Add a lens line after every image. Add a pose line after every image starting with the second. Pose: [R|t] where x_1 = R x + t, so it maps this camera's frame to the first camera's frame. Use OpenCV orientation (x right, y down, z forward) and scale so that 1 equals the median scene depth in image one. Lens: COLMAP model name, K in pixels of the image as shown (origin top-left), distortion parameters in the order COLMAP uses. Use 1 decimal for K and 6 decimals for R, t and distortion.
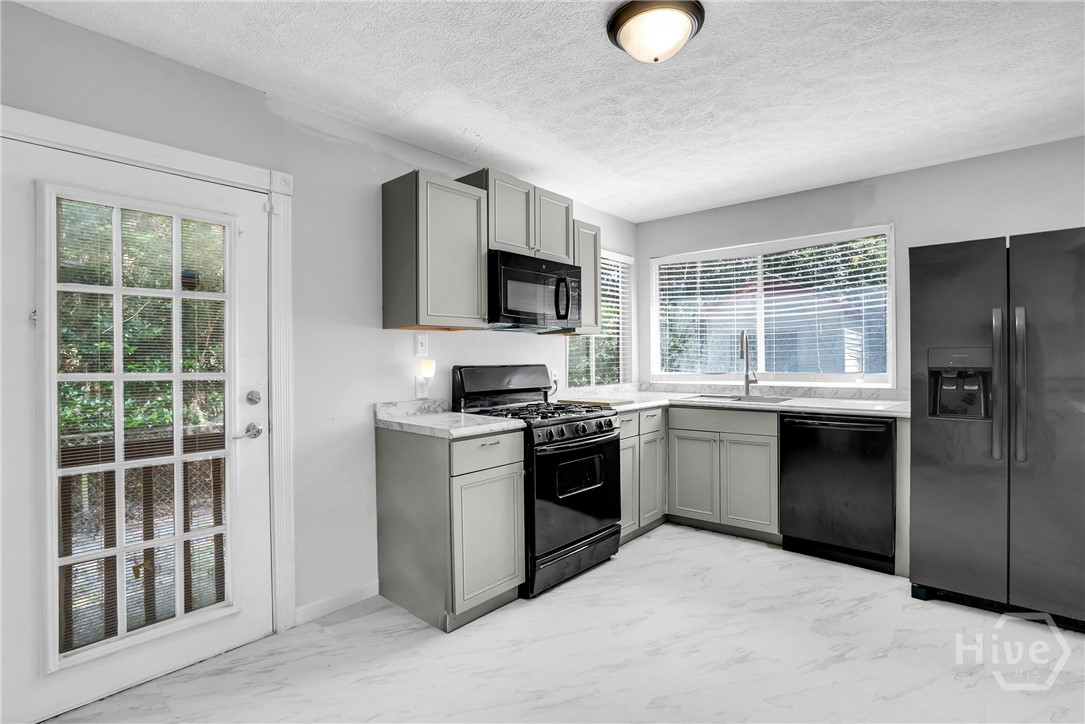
lens RADIAL K [[510.8, 0, 550.5], [0, 510.8, 360.6], [0, 0, 1]] dist [-0.053595, 0.018570]
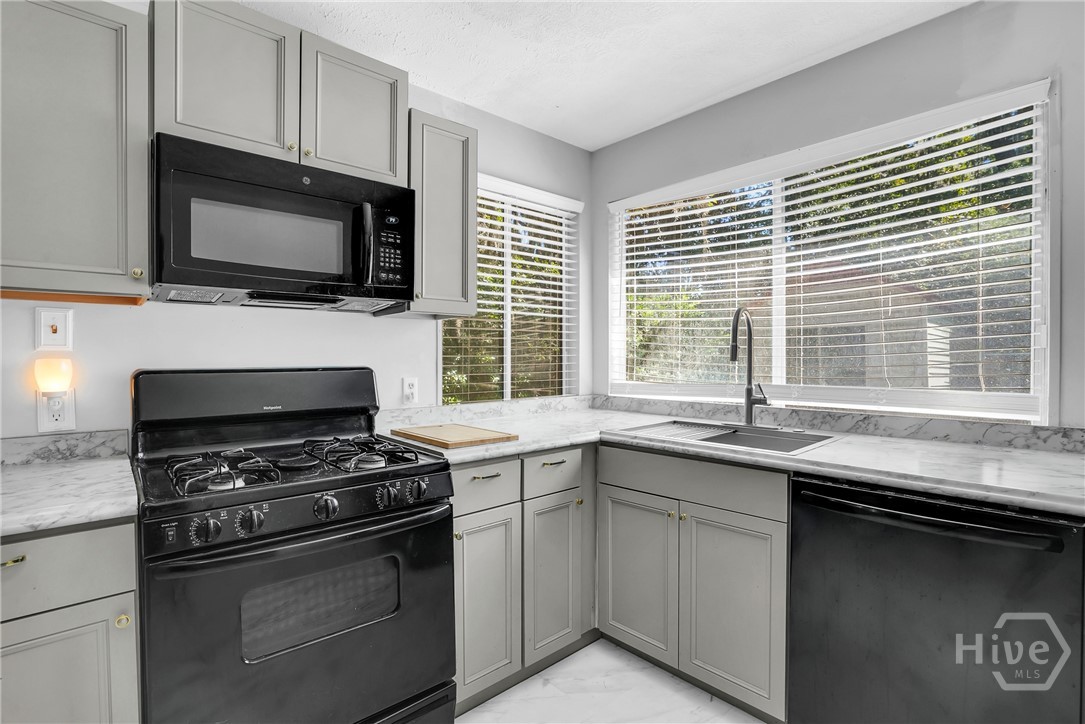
lens RADIAL K [[510.8, 0, 544.5], [0, 510.8, 365.0], [0, 0, 1]] dist [-0.053595, 0.018570]
pose [[0.992183, 0.009349, -0.124439, 0.292128], [-0.007853, 0.999891, 0.012512, -0.004595], [0.124543, -0.011437, 0.992148, 0.522740]]
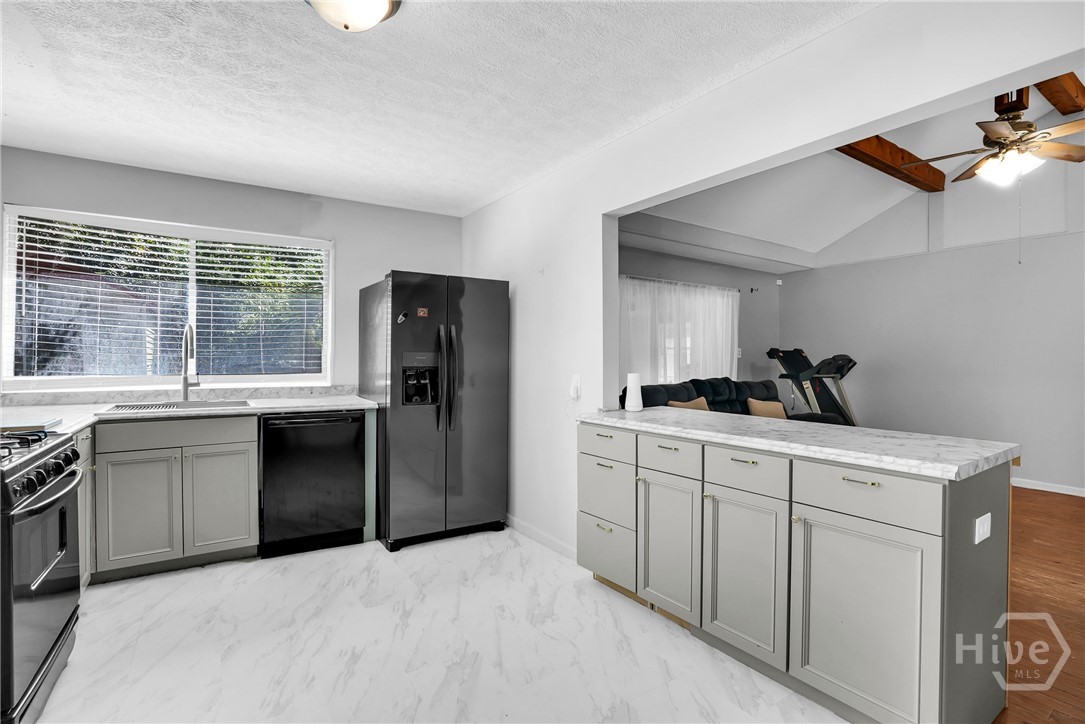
lens RADIAL K [[510.8, 0, 538.3], [0, 510.8, 358.2], [0, 0, 1]] dist [-0.053595, 0.018570]
pose [[0.277665, 0.012140, 0.960601, -0.322964], [-0.003784, 0.999926, -0.011543, 0.004543], [-0.960670, -0.000430, 0.277691, 0.246227]]
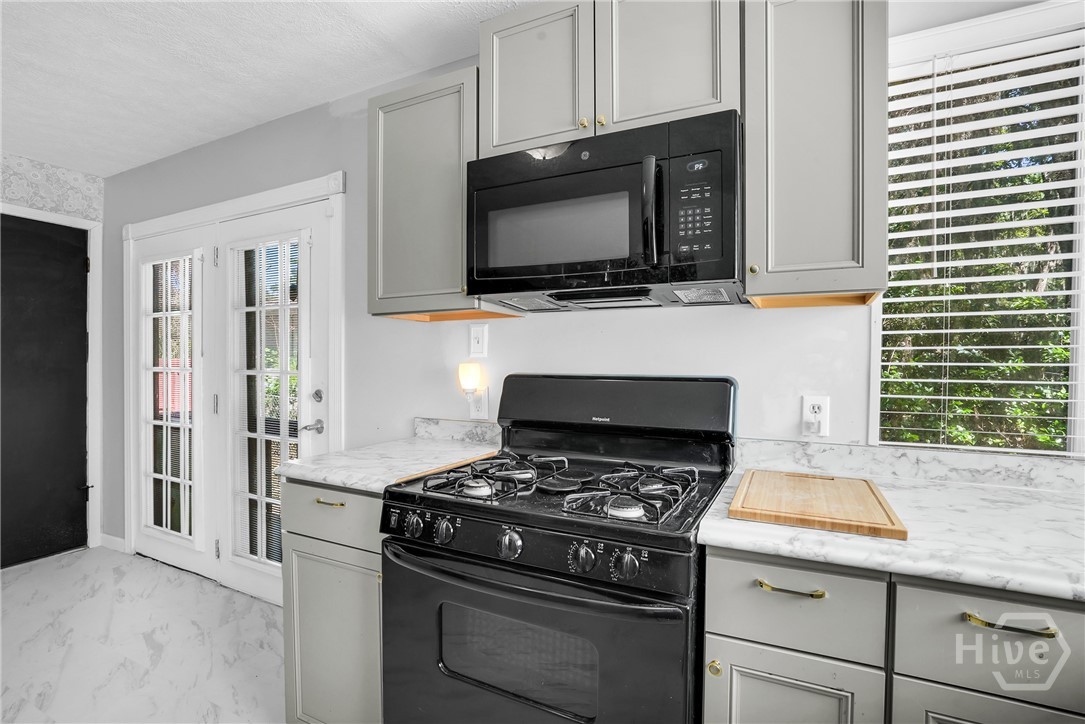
lens RADIAL K [[510.8, 0, 547.9], [0, 510.8, 369.3], [0, 0, 1]] dist [-0.053595, 0.018570]
pose [[0.248746, 0.022201, -0.968314, 0.406809], [-0.013073, 0.999723, 0.019563, -0.007273], [0.968480, 0.007793, 0.248967, 0.860989]]
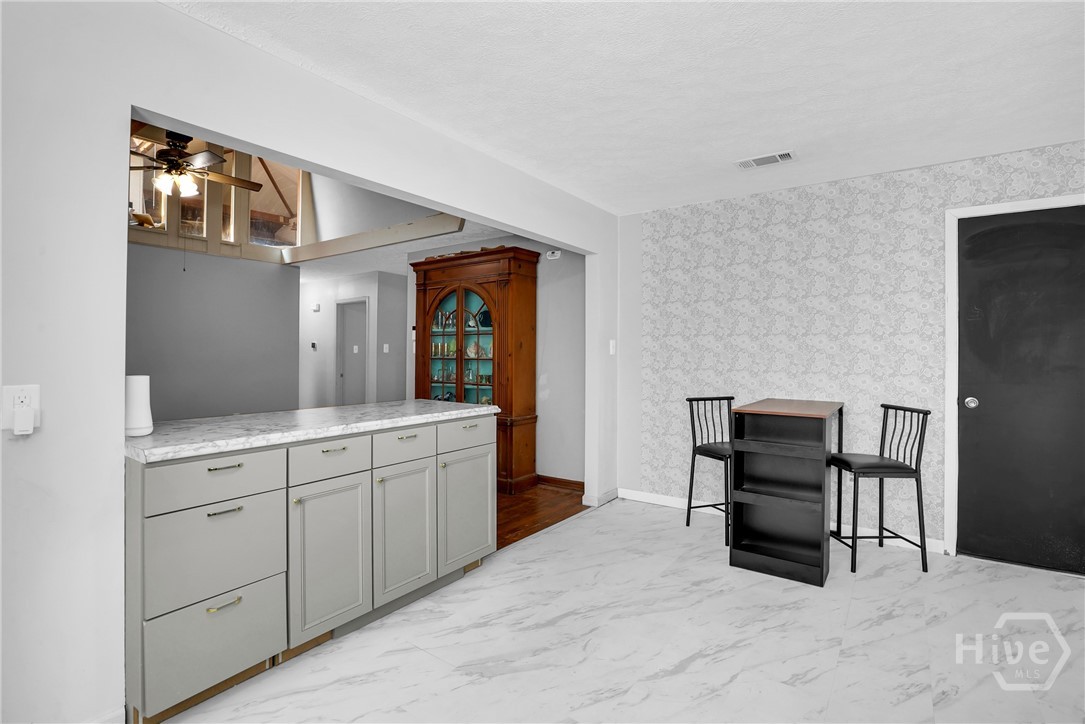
lens RADIAL K [[510.8, 0, 542.5], [0, 510.8, 349.2], [0, 0, 1]] dist [-0.053595, 0.018570]
pose [[-0.995962, 0.000823, -0.089767, 0.222163], [0.001277, 0.999987, -0.004997, -0.003659], [0.089761, -0.005092, -0.995950, 0.960272]]
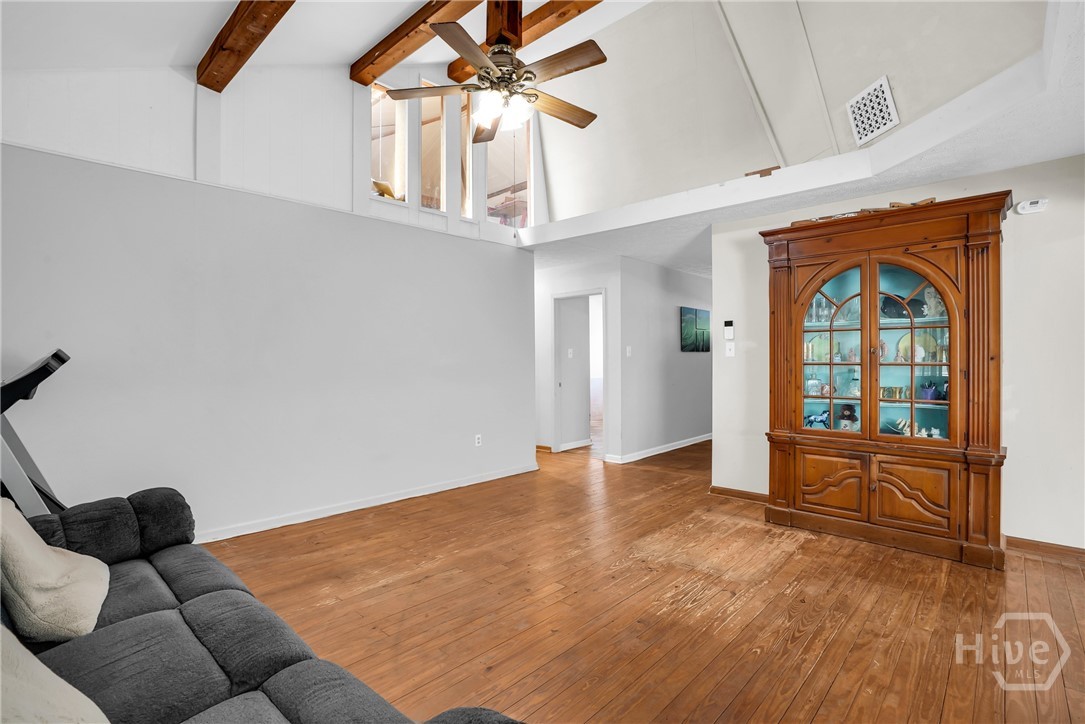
lens RADIAL K [[510.8, 0, 559.1], [0, 510.8, 355.1], [0, 0, 1]] dist [-0.053595, 0.018570]
pose [[-0.999674, 0.014760, 0.020844, 1.004703], [0.014776, 0.999891, 0.000622, -0.012627], [-0.020833, 0.000930, -0.999783, 0.428095]]
